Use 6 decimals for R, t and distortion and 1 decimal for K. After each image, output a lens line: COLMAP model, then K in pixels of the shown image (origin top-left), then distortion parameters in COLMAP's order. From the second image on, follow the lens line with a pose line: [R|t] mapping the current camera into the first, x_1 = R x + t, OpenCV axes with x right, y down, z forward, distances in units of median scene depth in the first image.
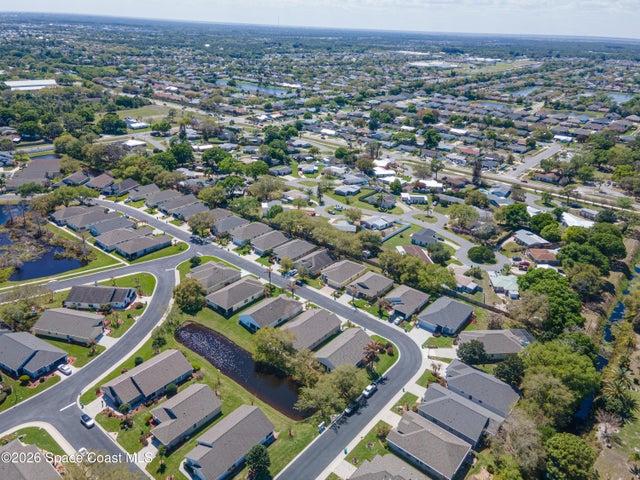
lens RADIAL K [[467.4, 0, 319.9], [0, 467.4, 236.8], [0, 0, 1]] dist [0.022326, 0.042633]
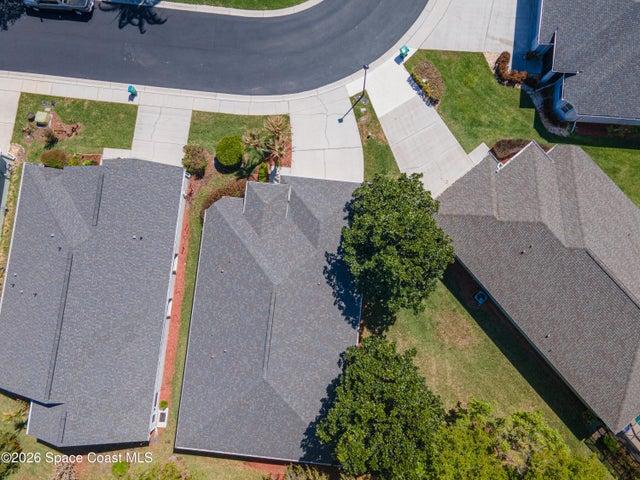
lens RADIAL K [[467.4, 0, 319.9], [0, 467.4, 236.8], [0, 0, 1]] dist [0.022326, 0.042633]
pose [[0.548831, 0.825996, -0.128509, 0.287483], [-0.305514, 0.341296, 0.888920, 0.053297], [0.778104, -0.448605, 0.439667, 0.756343]]
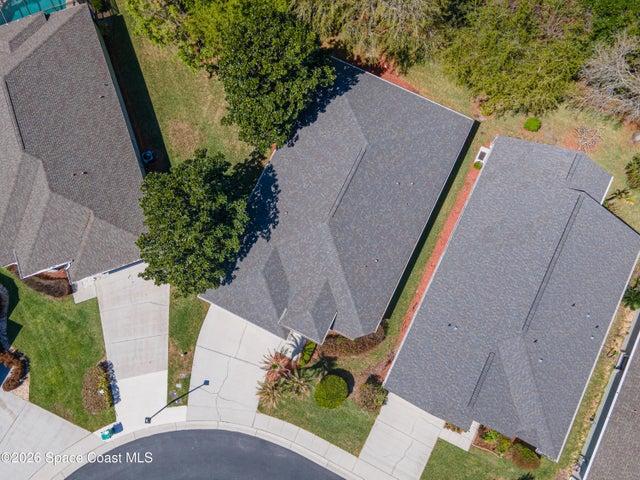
lens RADIAL K [[467.4, 0, 319.9], [0, 467.4, 236.8], [0, 0, 1]] dist [0.022326, 0.042633]
pose [[-0.227045, -0.967133, 0.114477, 0.242793], [0.411255, 0.011339, 0.911450, 0.065417], [-0.882791, 0.254019, 0.395164, 0.747540]]
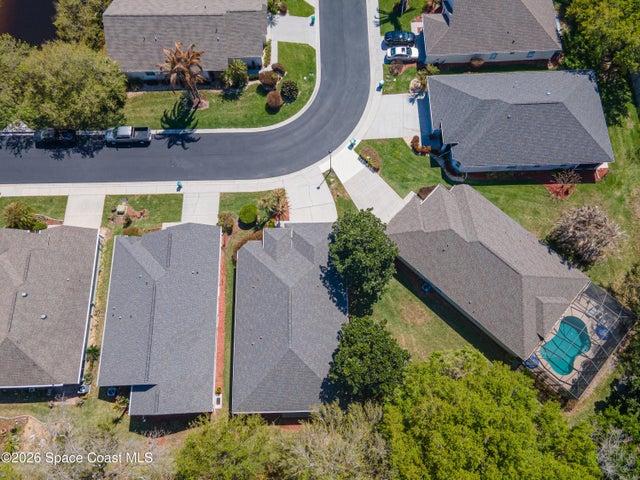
lens RADIAL K [[467.4, 0, 319.9], [0, 467.4, 236.8], [0, 0, 1]] dist [0.022326, 0.042633]
pose [[0.650470, 0.708349, -0.274099, 0.340166], [-0.284942, 0.562104, 0.776433, -0.017930], [0.704057, -0.426944, 0.567470, 0.675814]]
